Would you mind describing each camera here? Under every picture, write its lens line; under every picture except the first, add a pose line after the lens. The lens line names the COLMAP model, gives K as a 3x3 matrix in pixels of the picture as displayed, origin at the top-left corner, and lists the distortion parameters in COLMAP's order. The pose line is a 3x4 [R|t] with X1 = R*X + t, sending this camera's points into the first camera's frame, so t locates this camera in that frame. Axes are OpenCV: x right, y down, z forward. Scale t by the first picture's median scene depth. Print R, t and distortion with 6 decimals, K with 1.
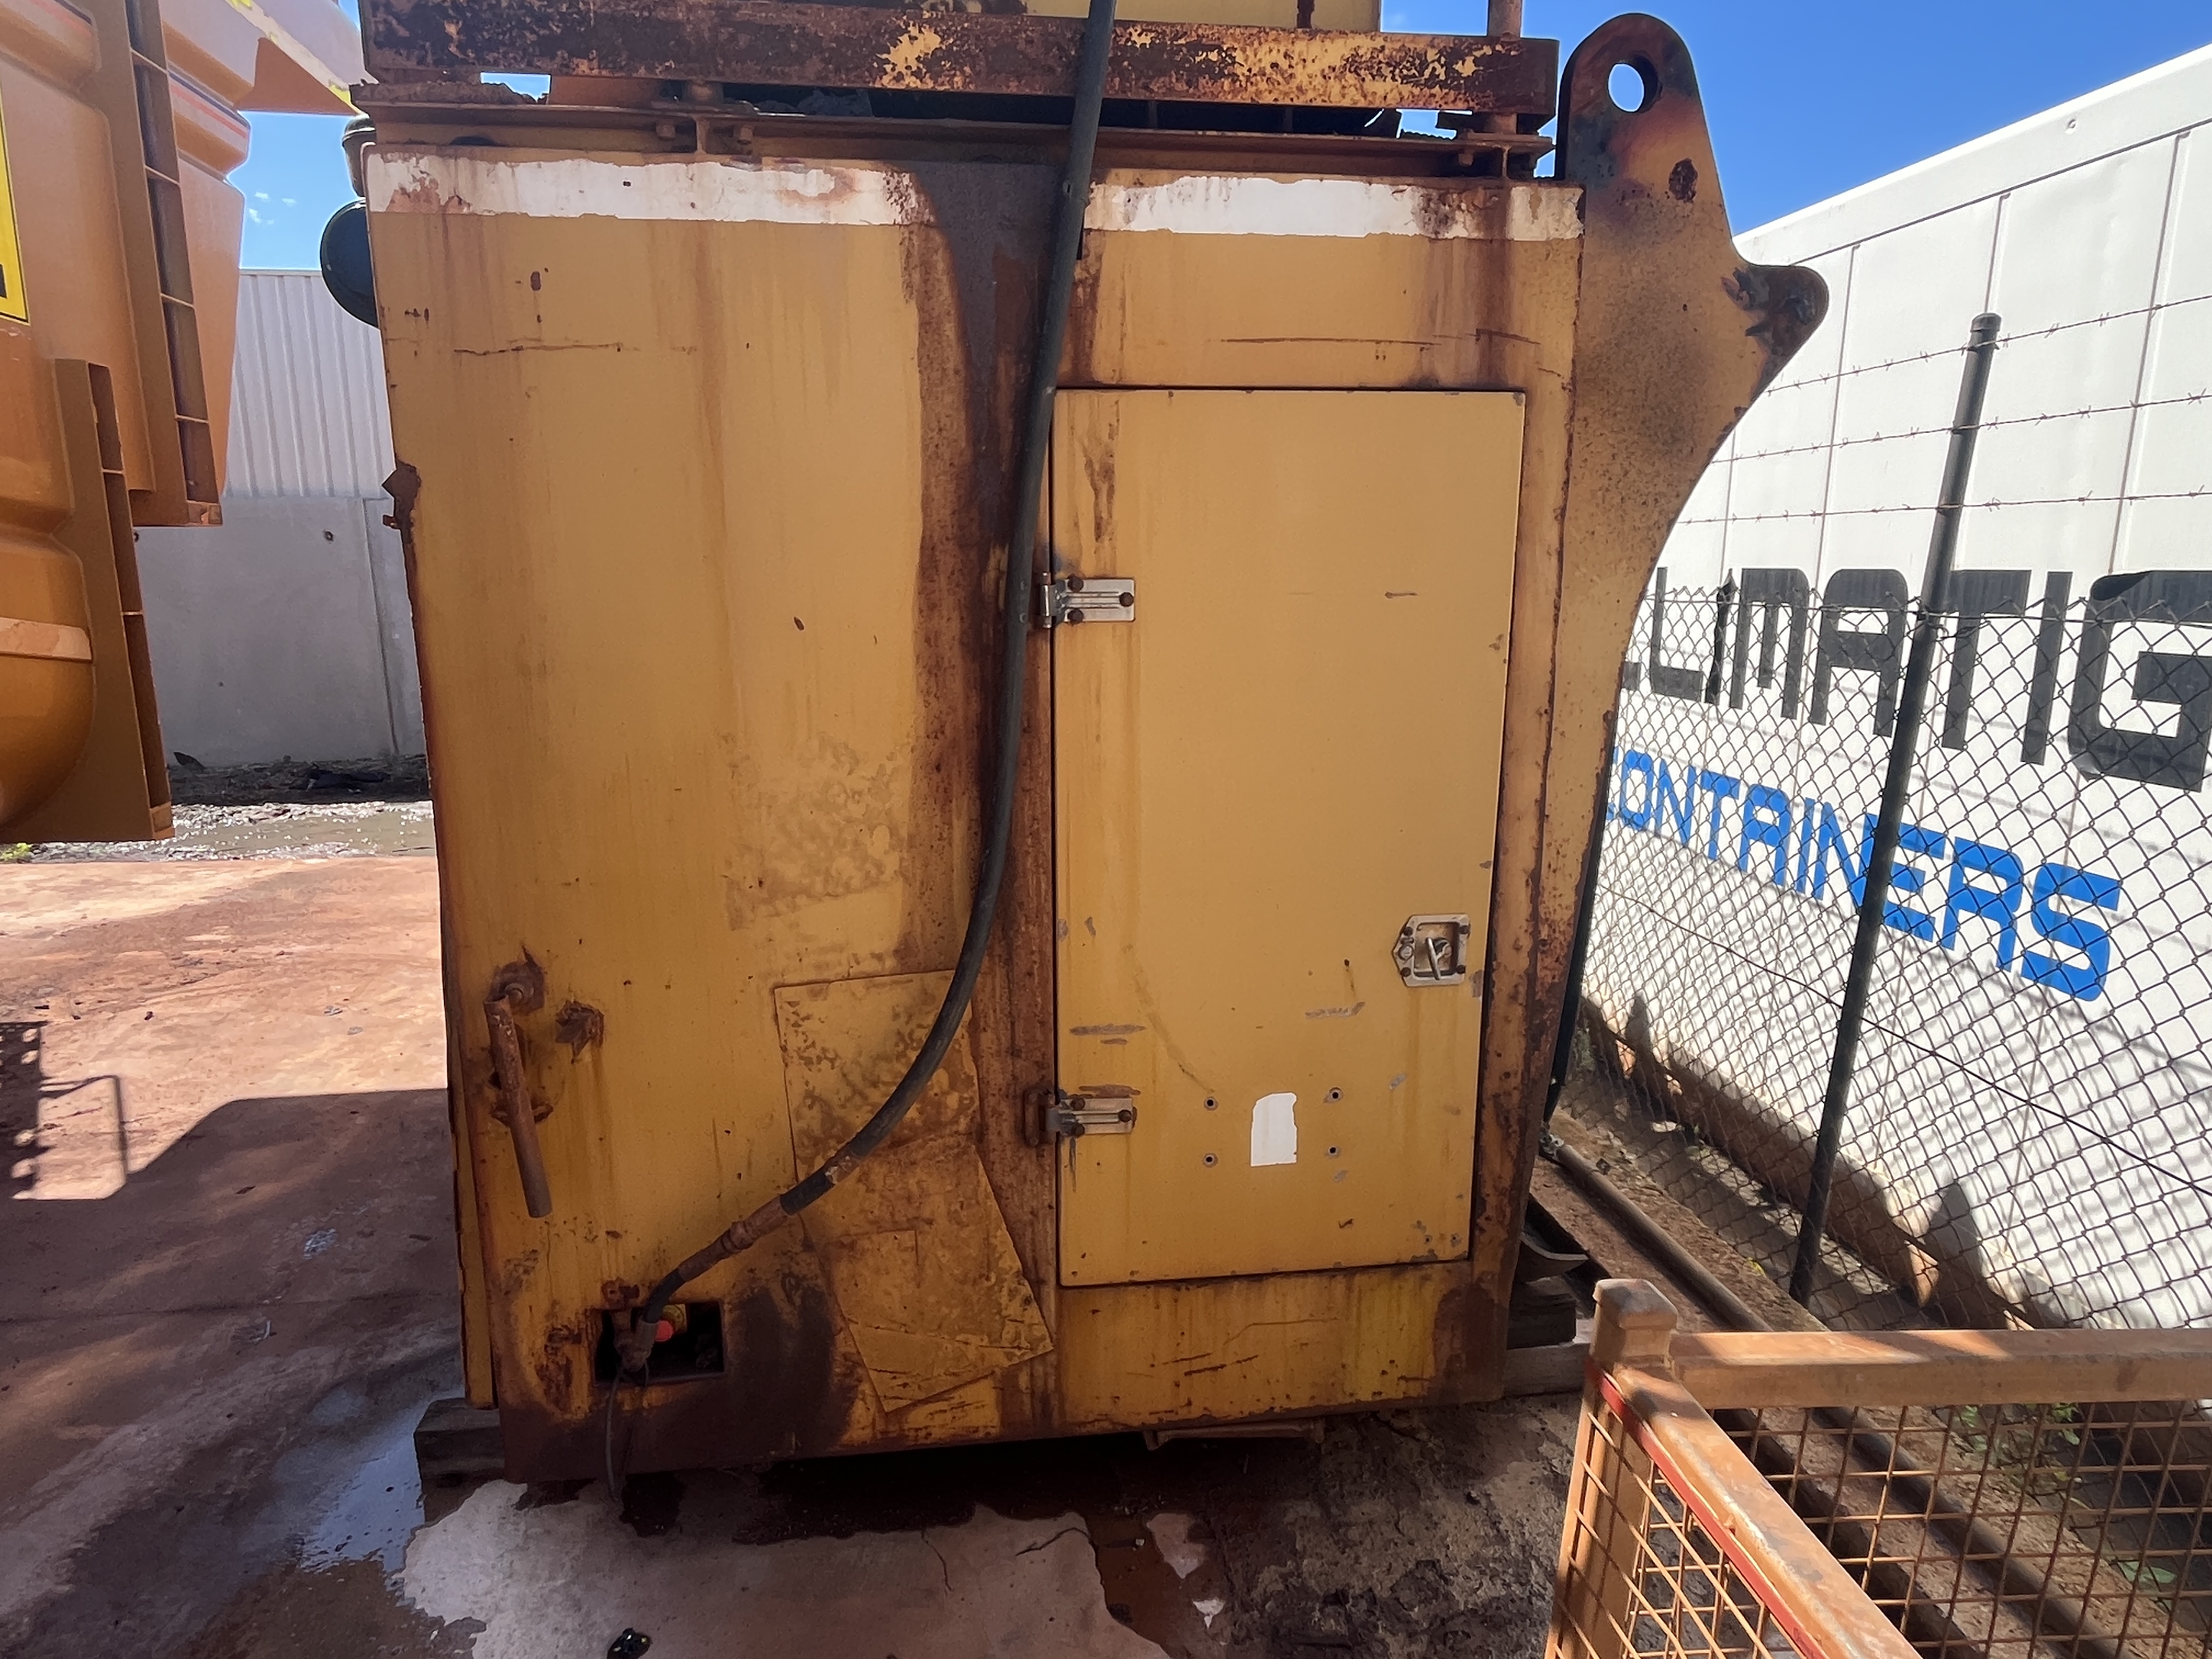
lens RADIAL K [[1299.2, 0, 1088.1], [0, 1299.2, 825.4], [0, 0, 1]] dist [-0.004858, 0.000345]
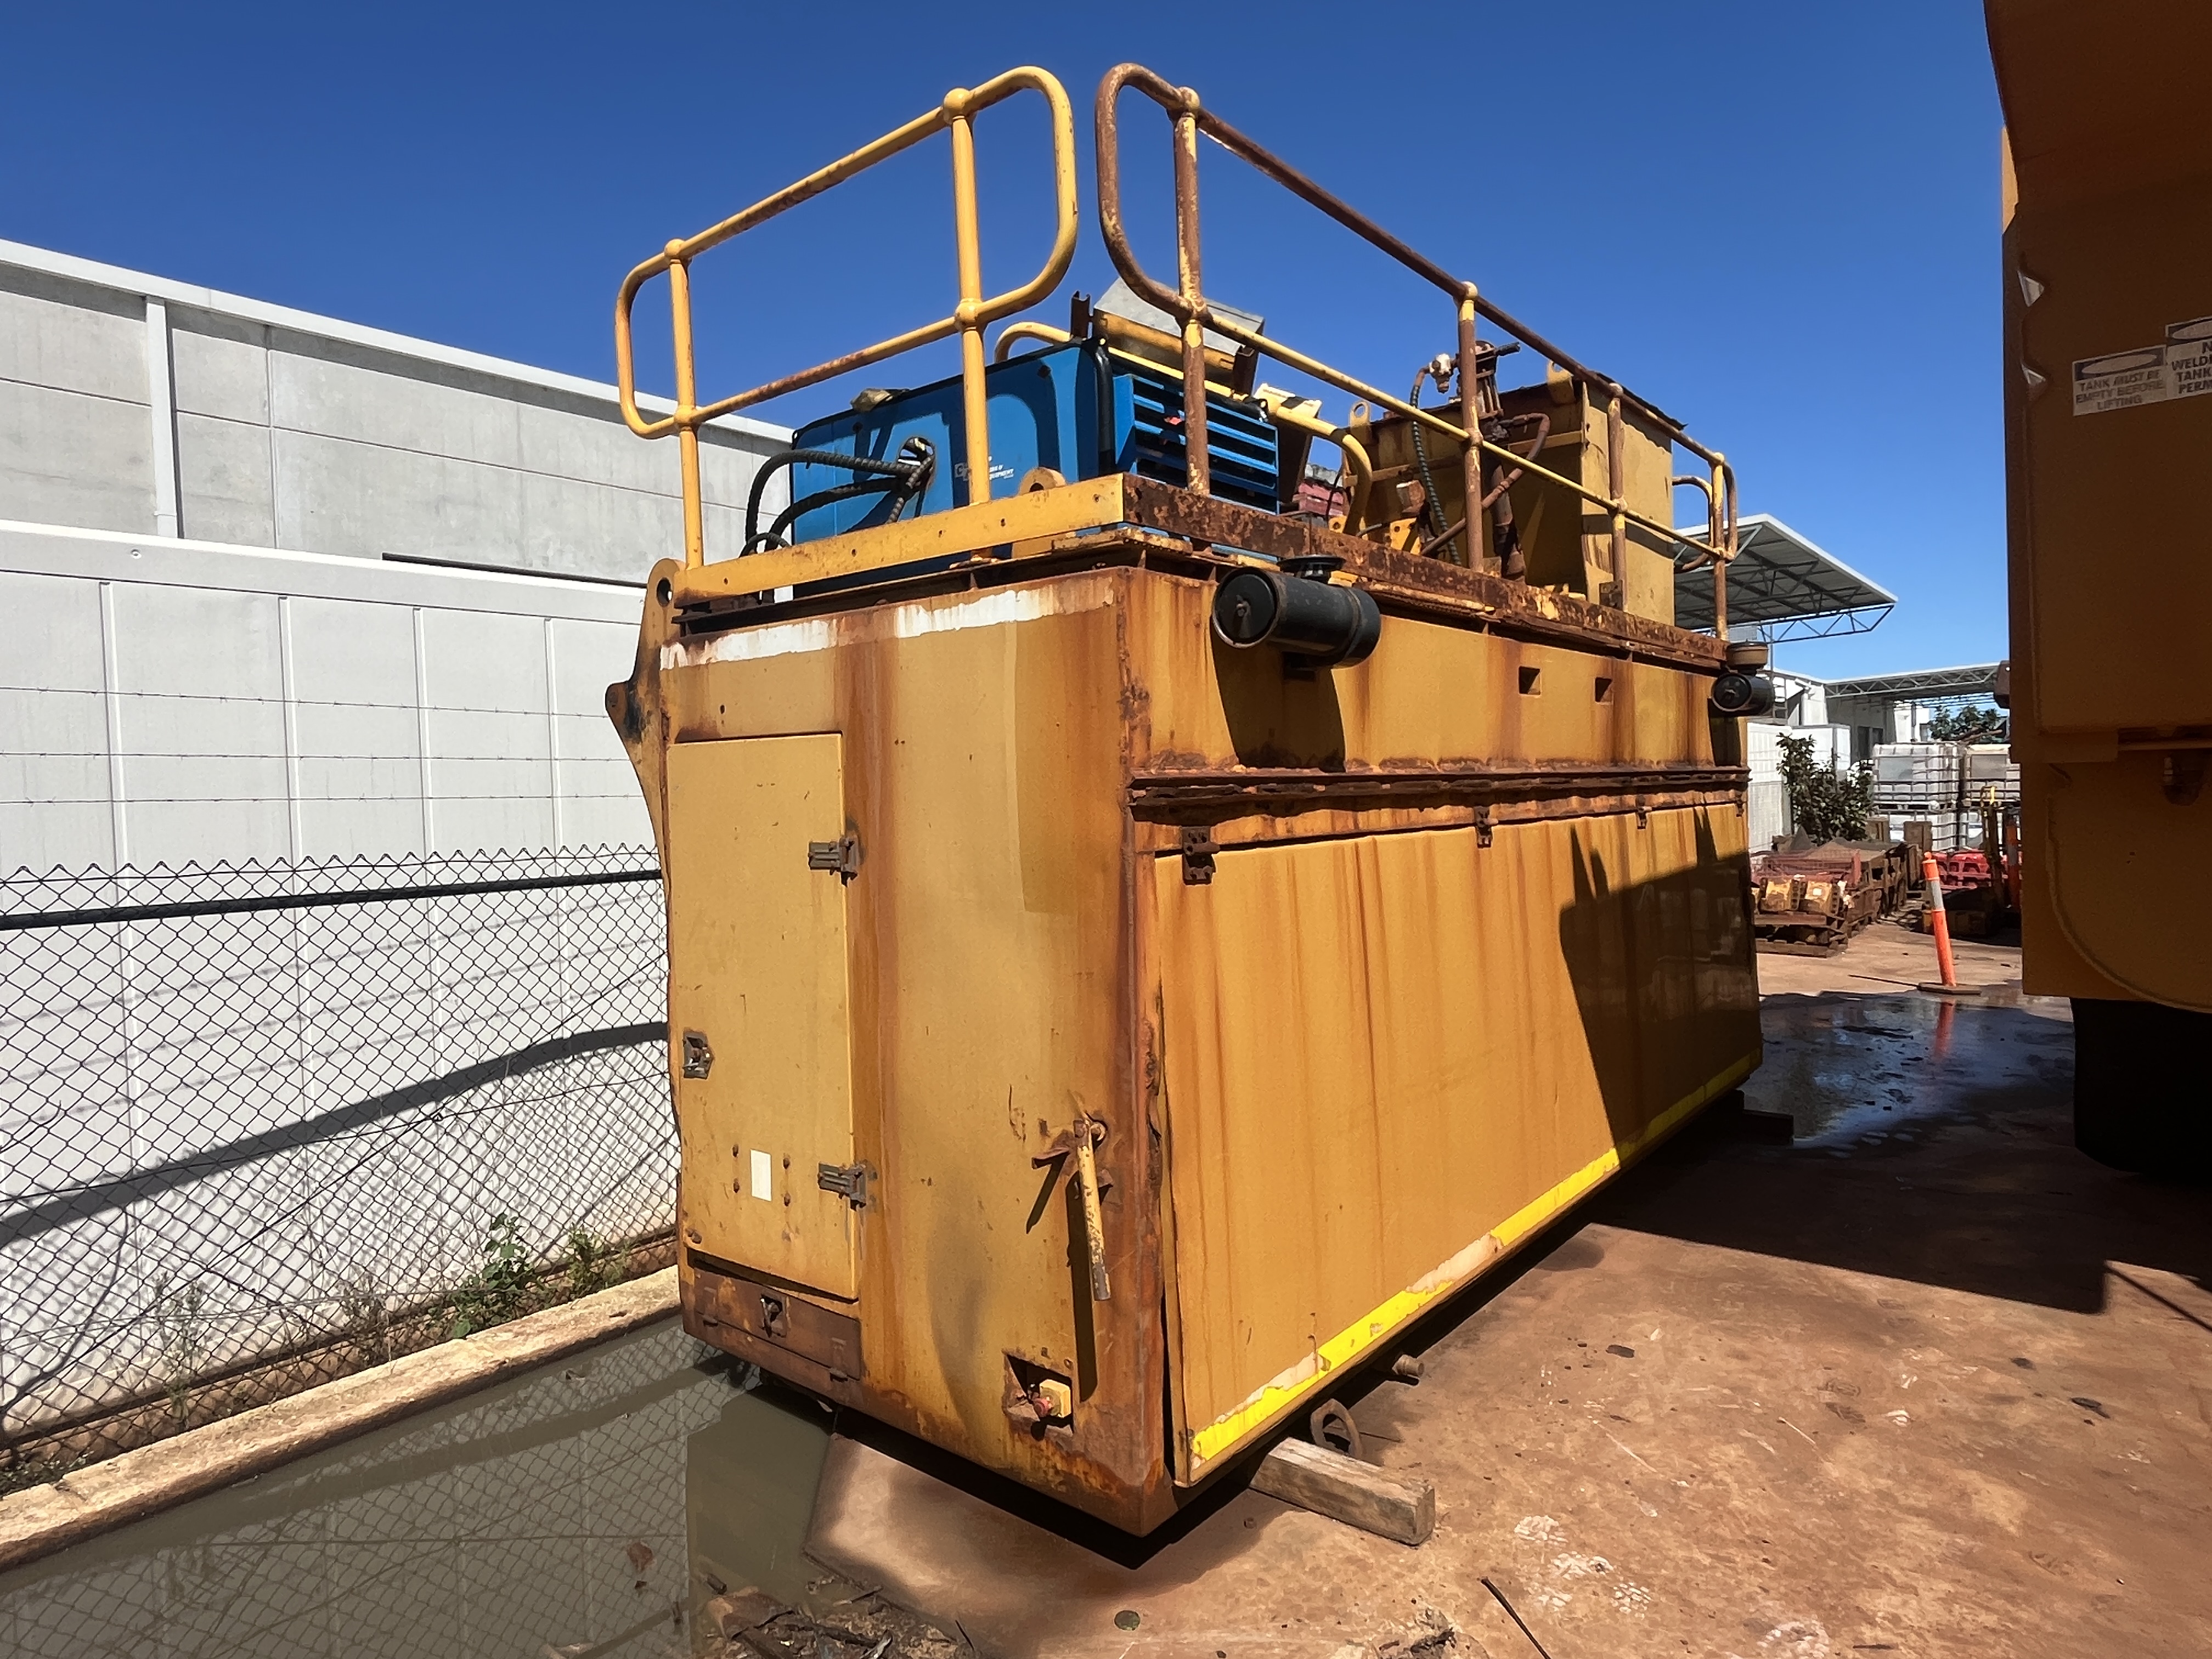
lens RADIAL K [[1283.4, 0, 1119.9], [0, 1283.4, 822.5], [0, 0, 1]] dist [-0.004916, 0.001589]
pose [[-0.698936, -0.007402, 0.715146, -1.654698], [0.165626, 0.971087, 0.171923, -0.910400], [-0.695742, 0.238610, -0.677502, 4.158338]]
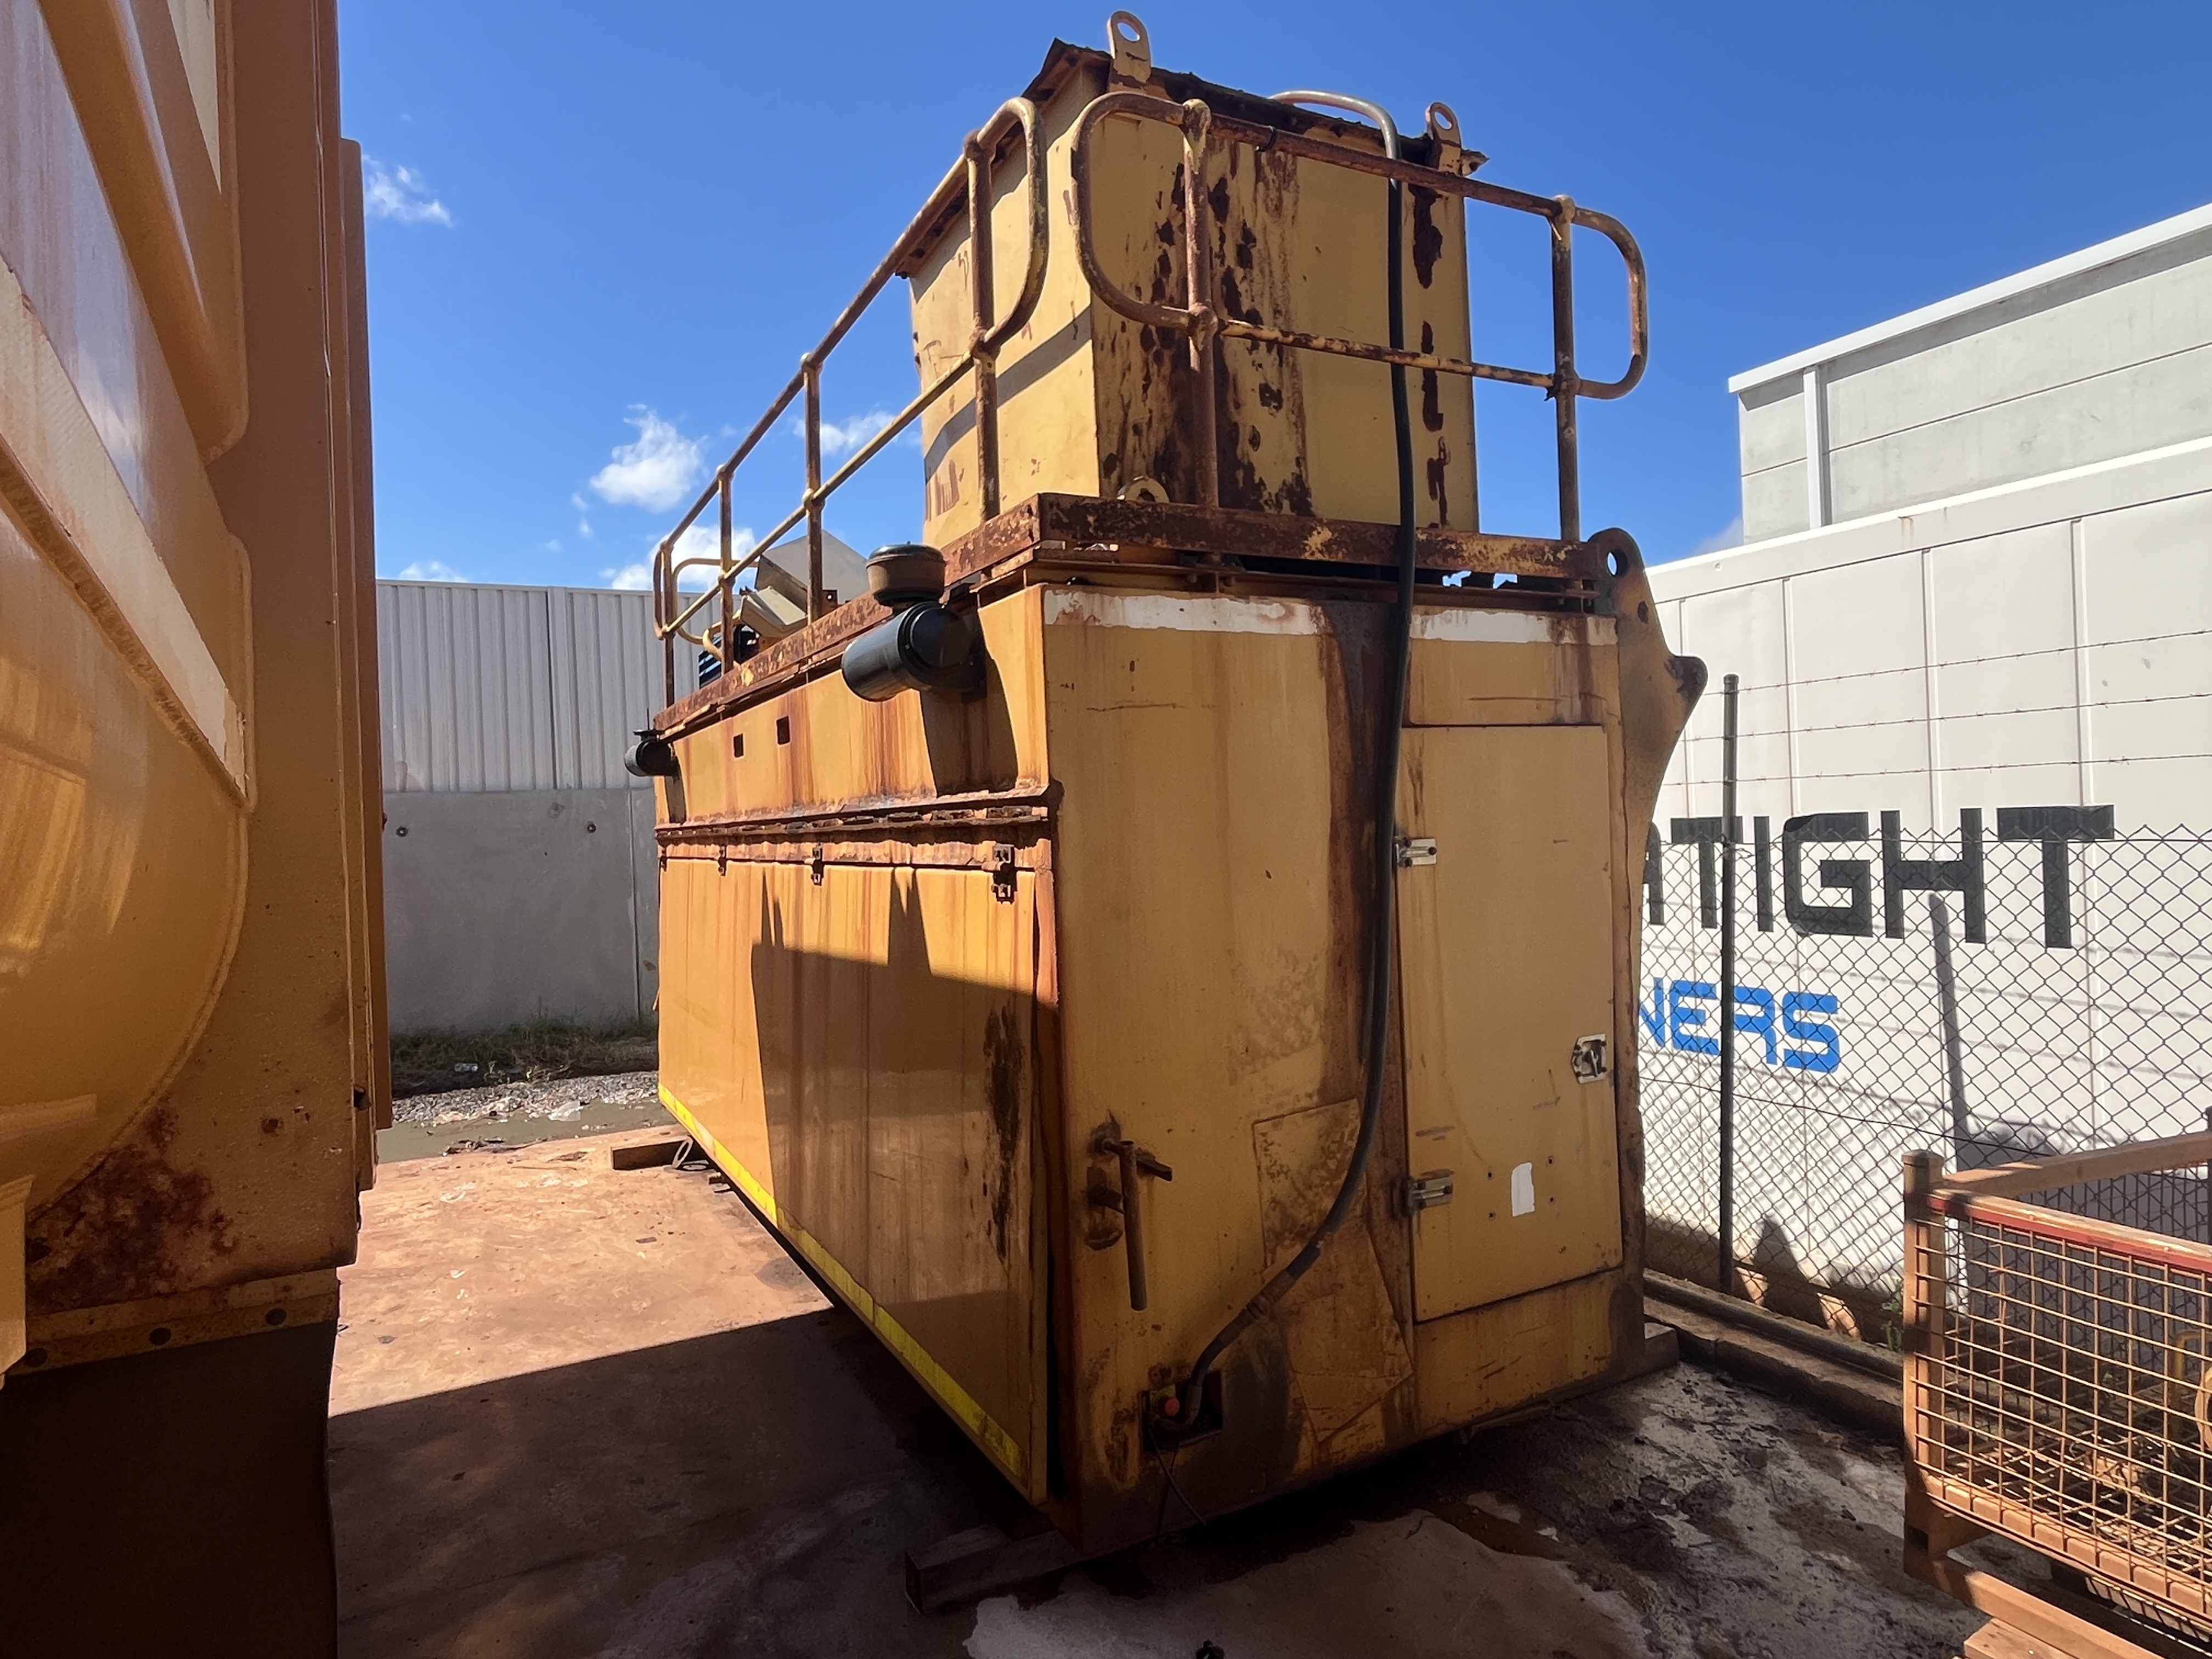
lens RADIAL K [[1299.2, 0, 1088.1], [0, 1299.2, 825.4], [0, 0, 1]] dist [-0.004858, 0.000345]
pose [[0.935265, -0.035816, 0.352131, -0.895027], [0.108761, 0.975816, -0.189618, 0.053397], [-0.336823, 0.215641, 0.916542, -0.332332]]
